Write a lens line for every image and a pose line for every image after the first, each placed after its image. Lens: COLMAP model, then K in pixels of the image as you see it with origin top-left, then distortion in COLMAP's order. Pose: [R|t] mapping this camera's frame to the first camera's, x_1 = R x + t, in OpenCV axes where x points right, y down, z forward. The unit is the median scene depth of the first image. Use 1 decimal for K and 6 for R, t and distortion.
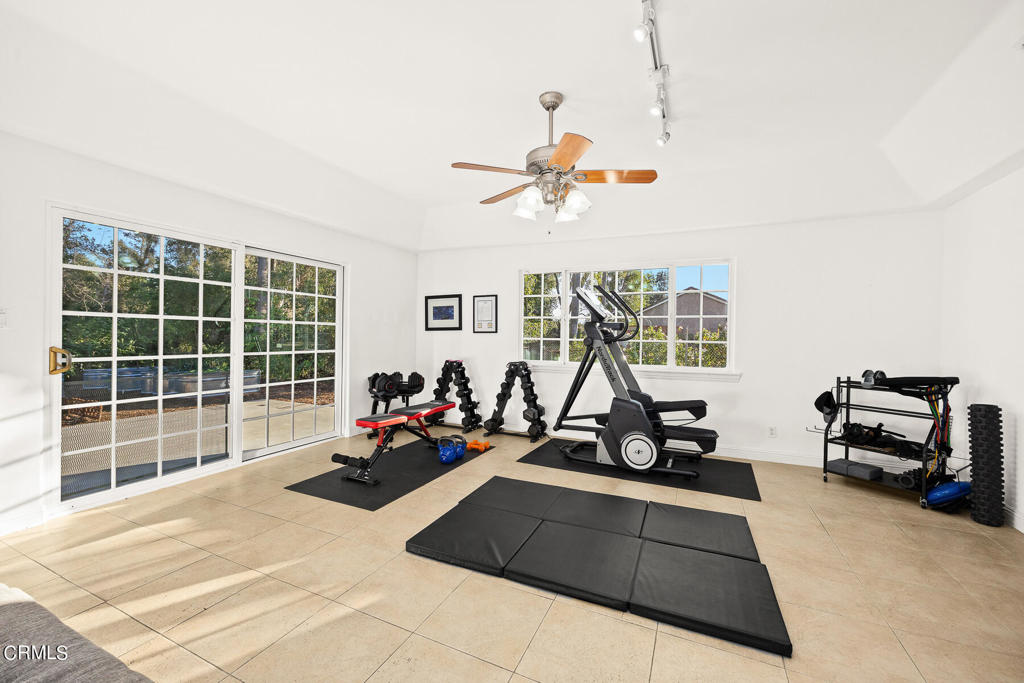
lens RADIAL K [[424.9, 0, 512.0], [0, 424.9, 341.5], [0, 0, 1]] dist [-0.000057, 0.000236]
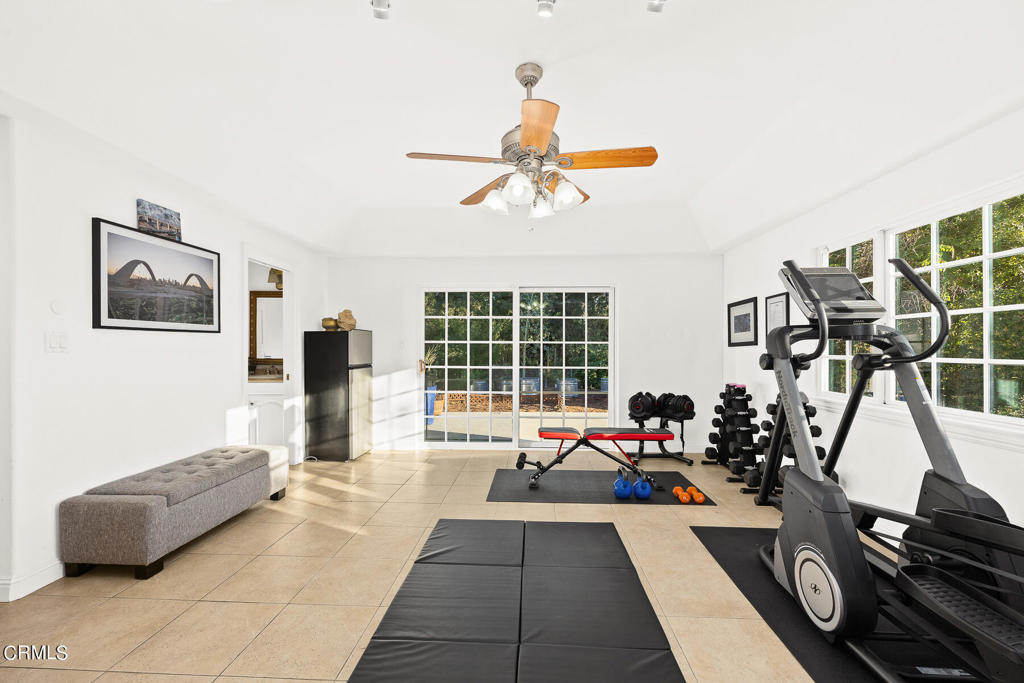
lens RADIAL K [[424.9, 0, 512.0], [0, 424.9, 341.5], [0, 0, 1]] dist [-0.000057, 0.000236]
pose [[0.359947, -0.031334, -0.932446, 0.542177], [-0.009139, 0.999269, -0.037108, -0.001297], [0.932928, 0.021879, 0.359398, 0.422999]]
